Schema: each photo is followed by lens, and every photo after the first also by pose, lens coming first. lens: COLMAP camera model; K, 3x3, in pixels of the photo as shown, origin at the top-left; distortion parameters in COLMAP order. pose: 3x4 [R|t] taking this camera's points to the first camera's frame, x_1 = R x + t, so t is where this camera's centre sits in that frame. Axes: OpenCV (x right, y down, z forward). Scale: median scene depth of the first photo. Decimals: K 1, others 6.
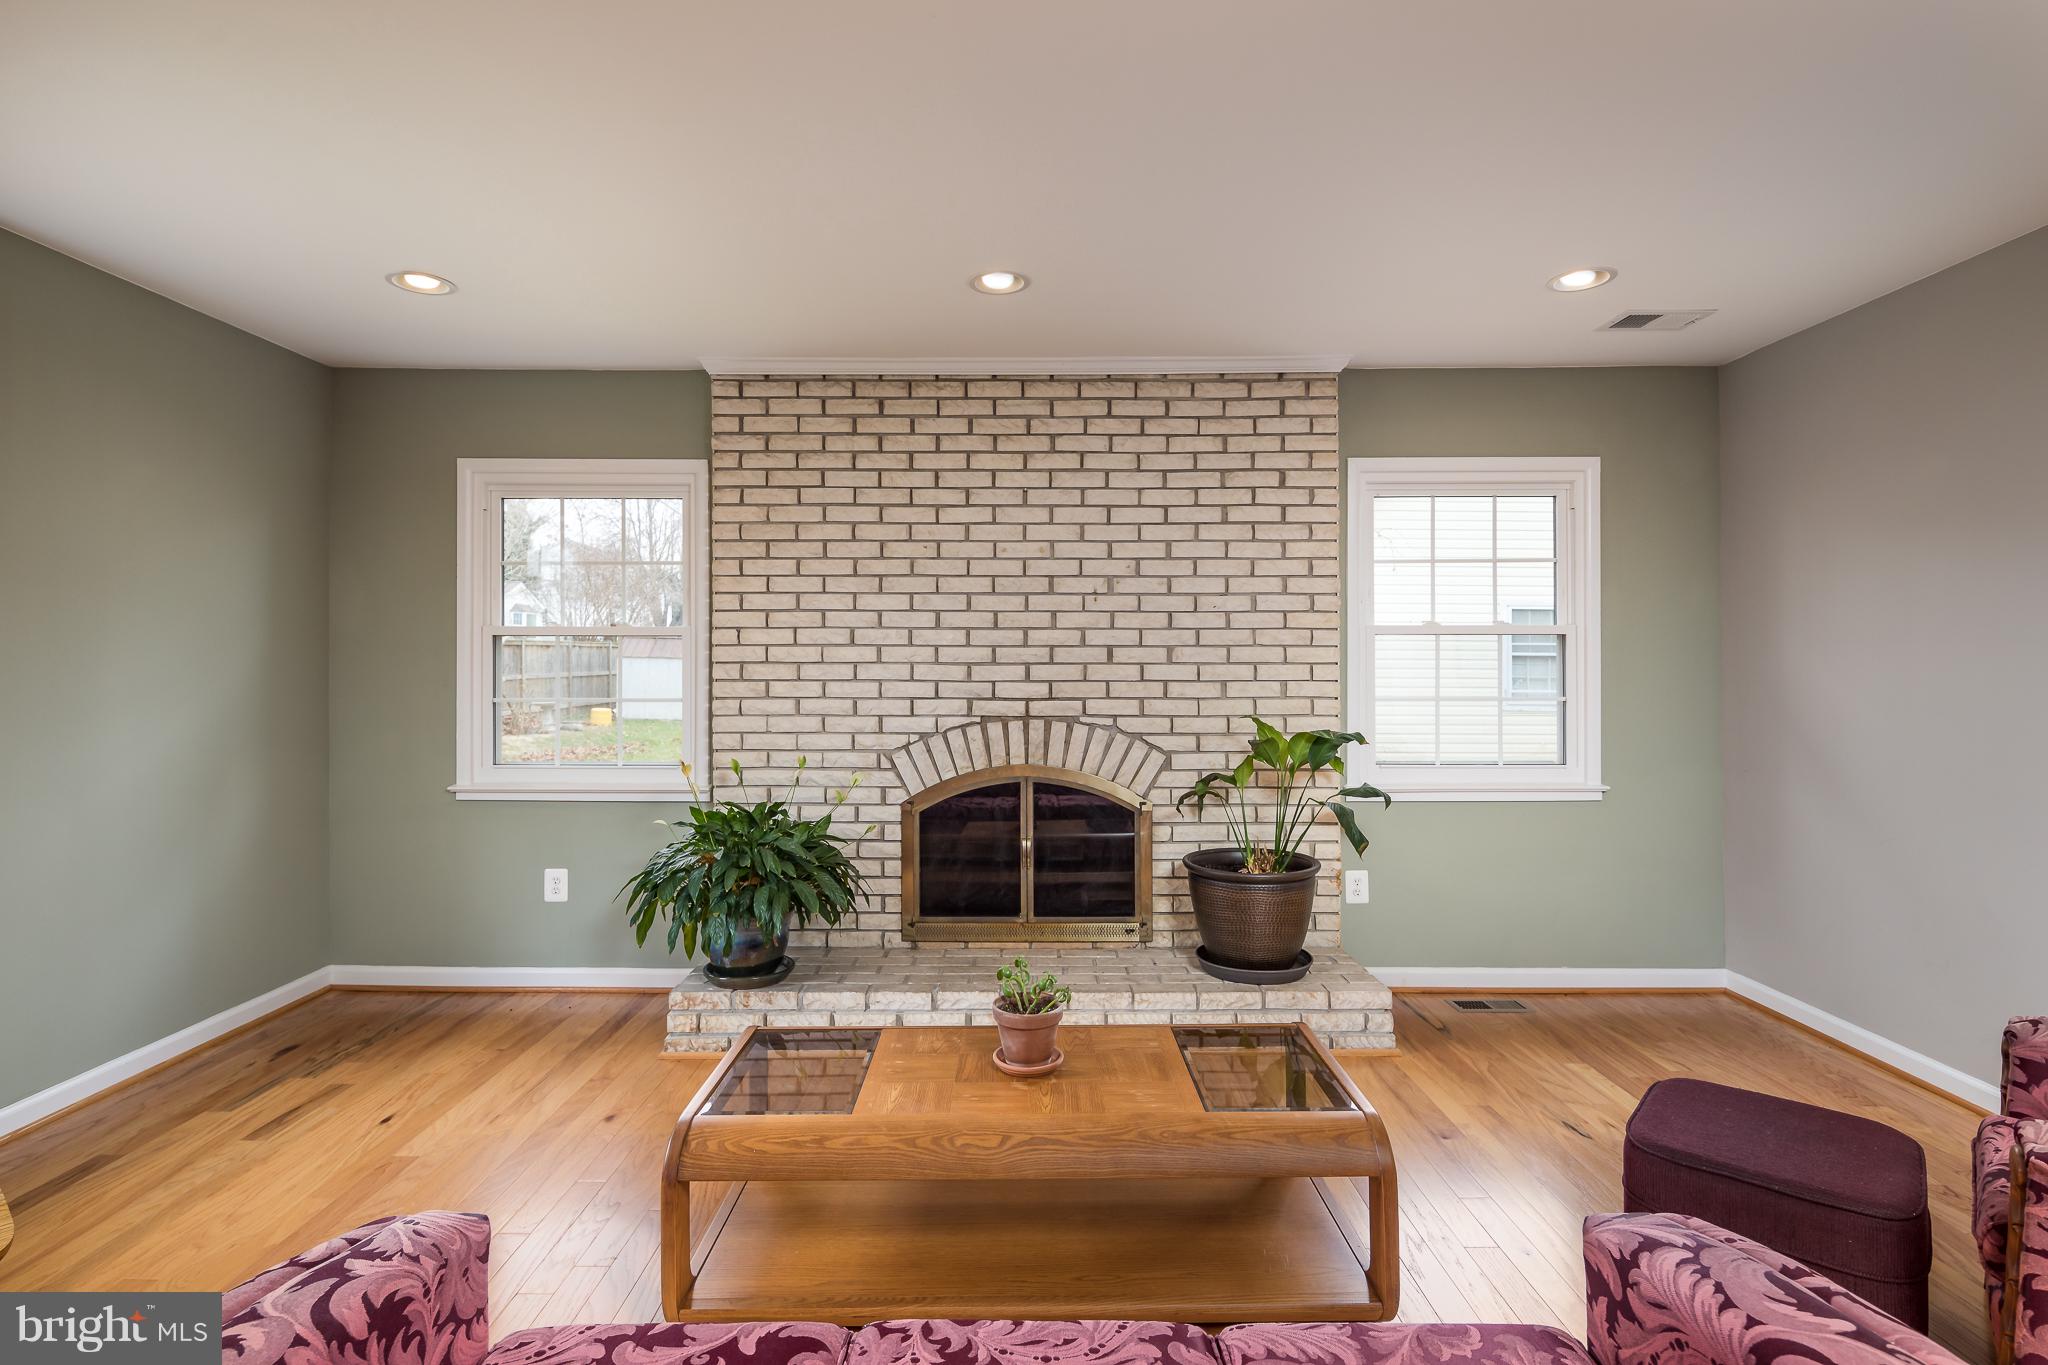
lens RADIAL K [[994.0, 0, 1011.6], [0, 994.0, 666.3], [0, 0, 1]] dist [0.001505, -0.000100]
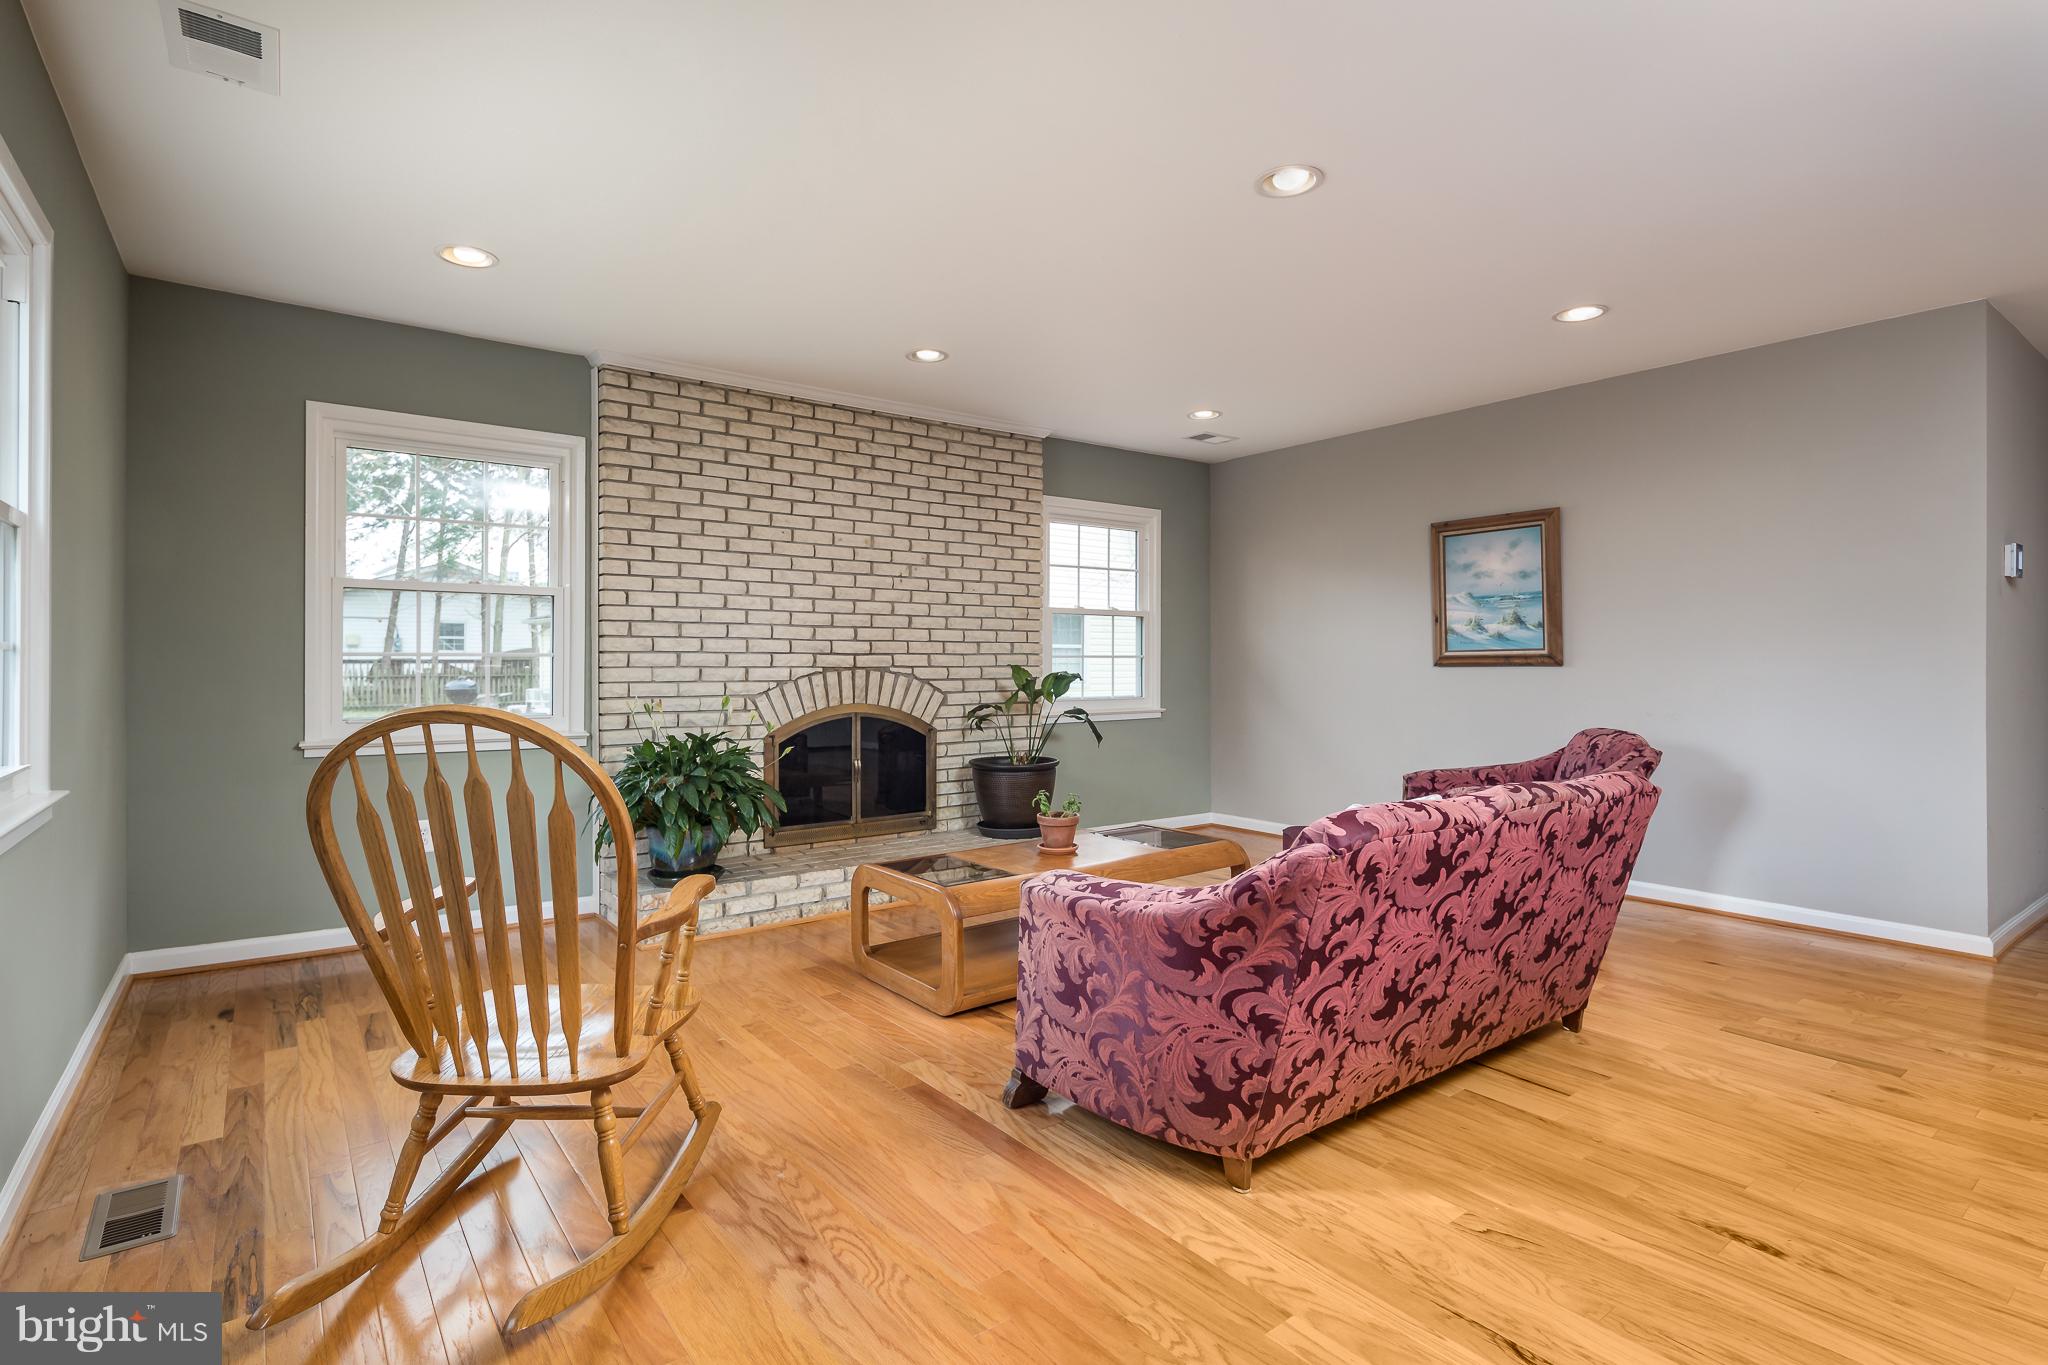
lens RADIAL K [[1007.8, 0, 977.7], [0, 1007.8, 674.2], [0, 0, 1]] dist [0.001273, 0.000268]
pose [[0.807046, -0.004879, 0.590469, -0.640334], [-0.000737, 0.999957, 0.009270, 0.047098], [-0.590488, -0.007916, 0.807007, -0.173574]]
